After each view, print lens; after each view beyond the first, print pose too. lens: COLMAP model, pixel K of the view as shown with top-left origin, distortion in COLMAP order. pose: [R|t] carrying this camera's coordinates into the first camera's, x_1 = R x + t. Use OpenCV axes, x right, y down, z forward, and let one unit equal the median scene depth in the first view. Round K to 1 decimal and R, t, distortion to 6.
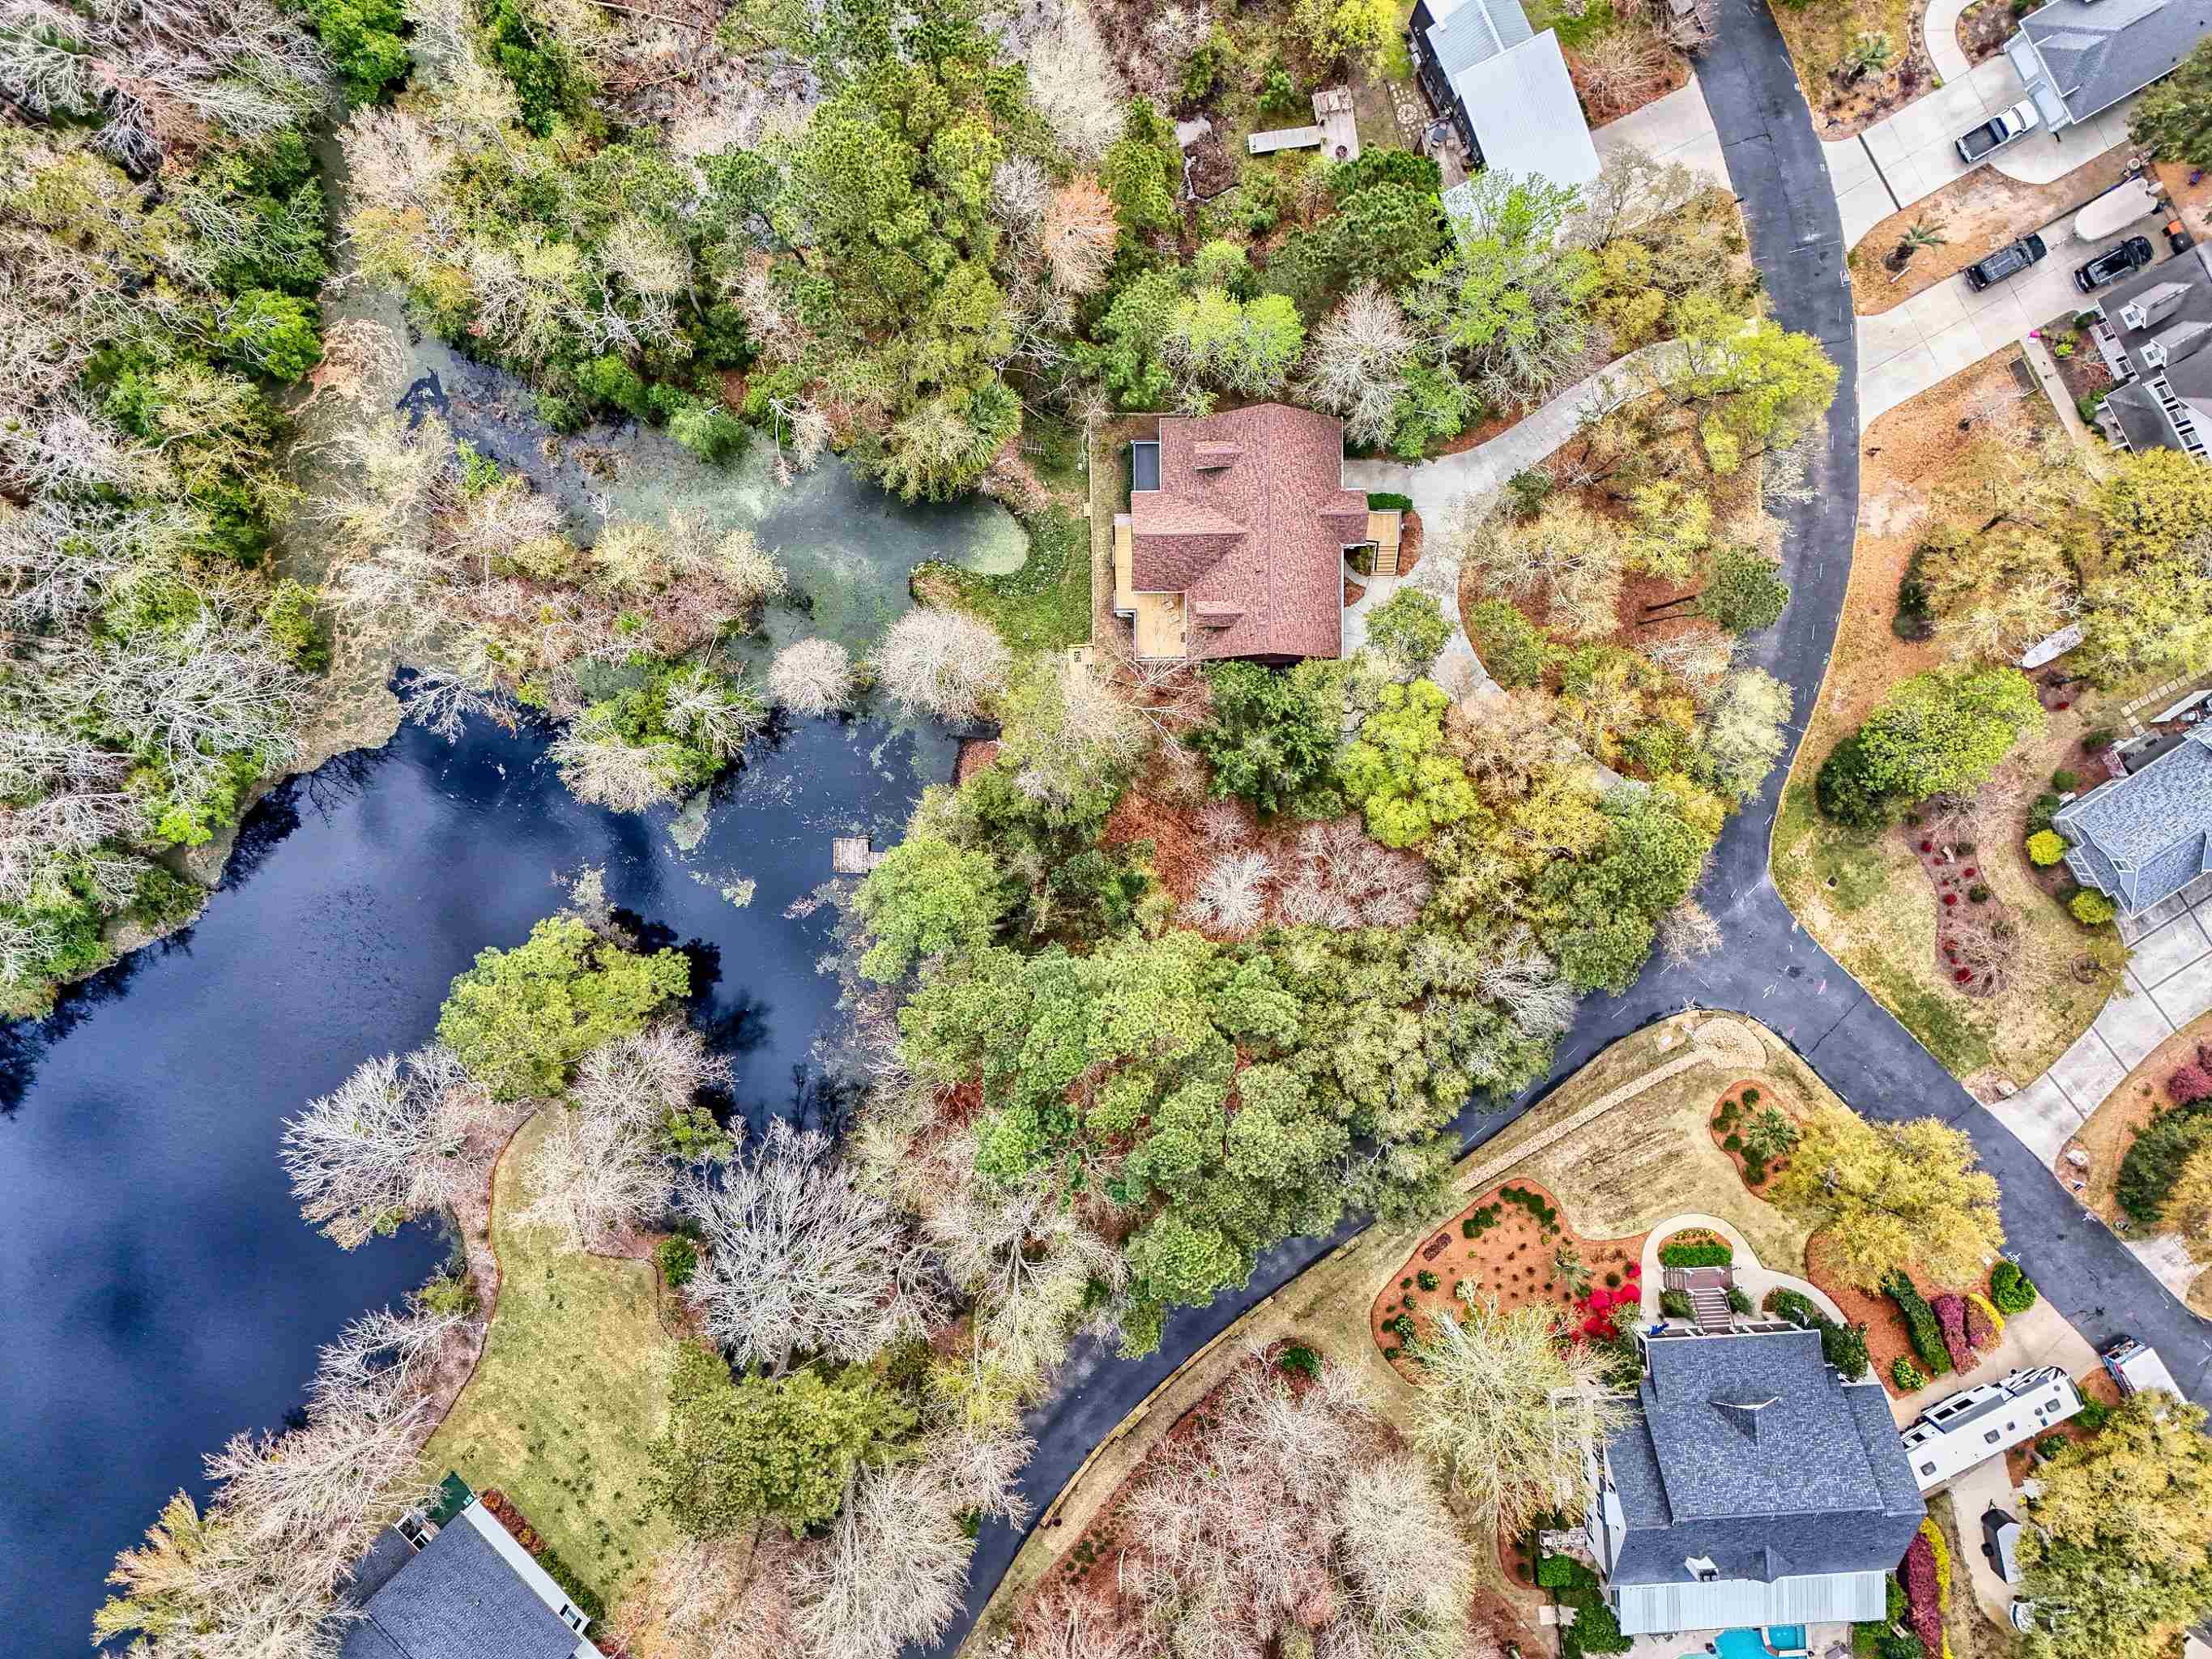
lens RADIAL K [[1547.2, 0, 1115.3], [0, 1547.2, 830.2], [0, 0, 1]] dist [0.021434, -0.030197]
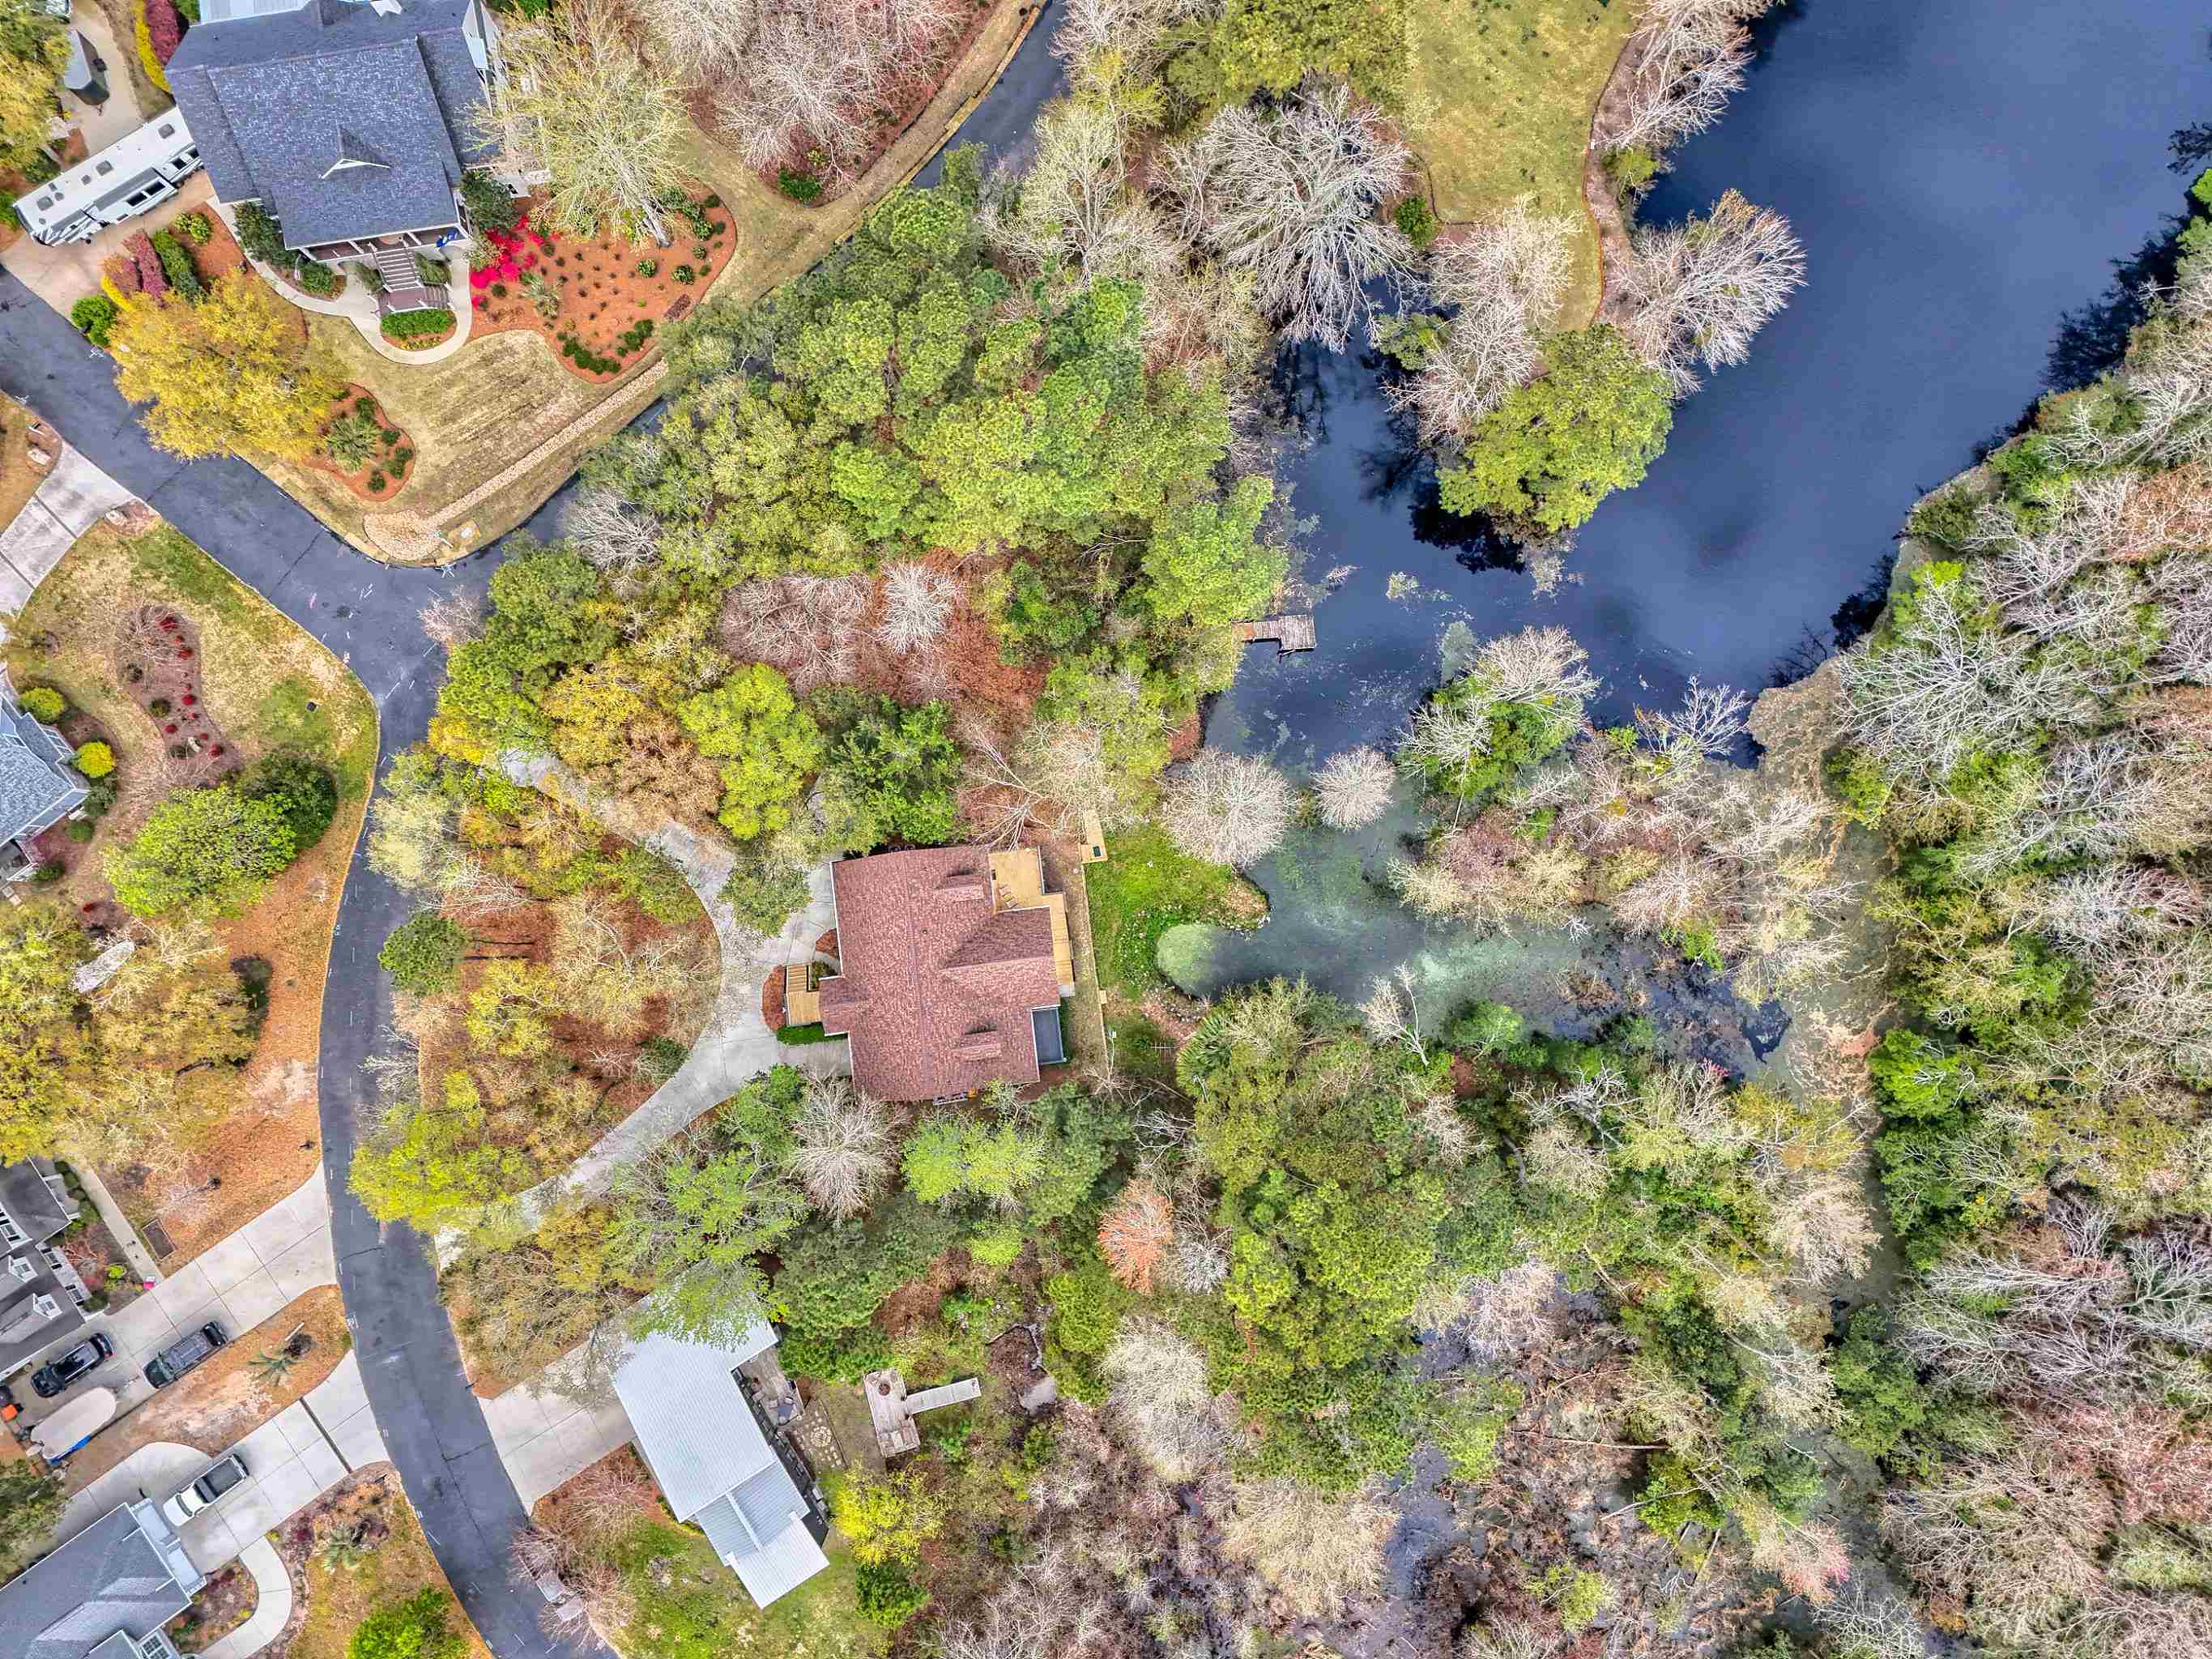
lens RADIAL K [[1547.2, 0, 1108.3], [0, 1547.2, 830.3], [0, 0, 1]] dist [0.021434, -0.030197]
pose [[-0.993312, 0.108233, -0.040212, 0.006897], [-0.110066, -0.992833, 0.046568, -0.152141], [-0.034884, 0.050683, 0.998105, -0.000748]]
